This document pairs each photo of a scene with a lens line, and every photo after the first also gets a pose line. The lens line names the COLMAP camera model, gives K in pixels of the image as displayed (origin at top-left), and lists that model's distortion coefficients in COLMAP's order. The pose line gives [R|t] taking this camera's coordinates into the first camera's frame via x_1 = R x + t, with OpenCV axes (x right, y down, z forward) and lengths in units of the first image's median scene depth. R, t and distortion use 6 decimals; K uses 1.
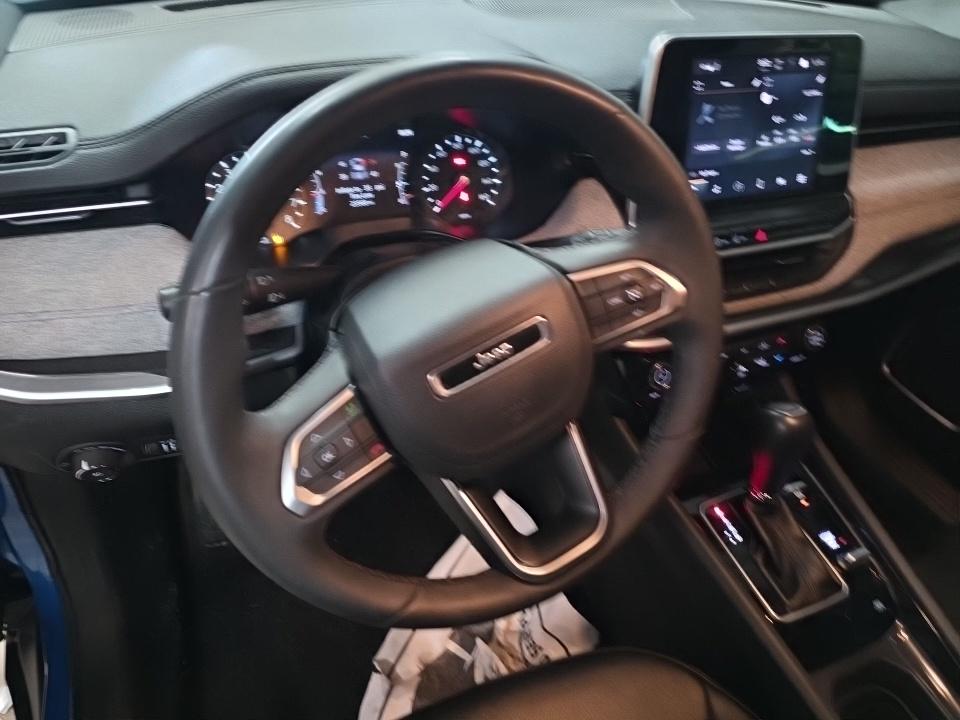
lens RADIAL K [[642.5, 0, 479.0], [0, 642.5, 357.3], [0, 0, 1]] dist [0.025272, -0.016881]
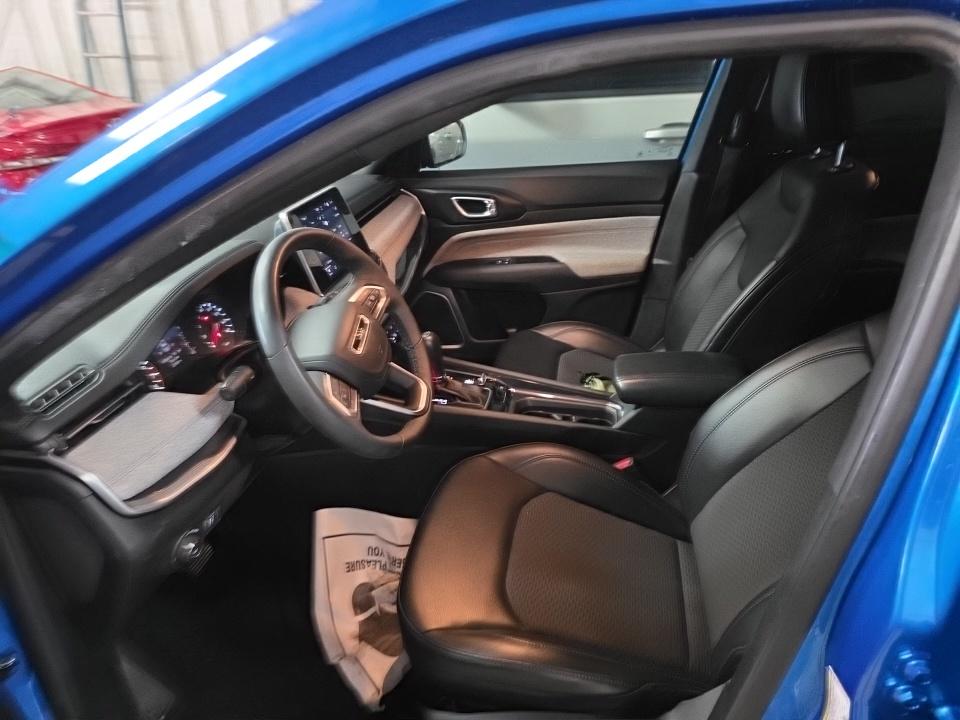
lens RADIAL K [[642.5, 0, 479.2], [0, 642.5, 363.7], [0, 0, 1]] dist [0.025272, -0.016881]
pose [[0.542942, -0.485956, 0.684880, -0.865496], [0.623558, 0.779562, 0.058810, 0.132460], [-0.562485, 0.395132, 0.726279, -0.573016]]
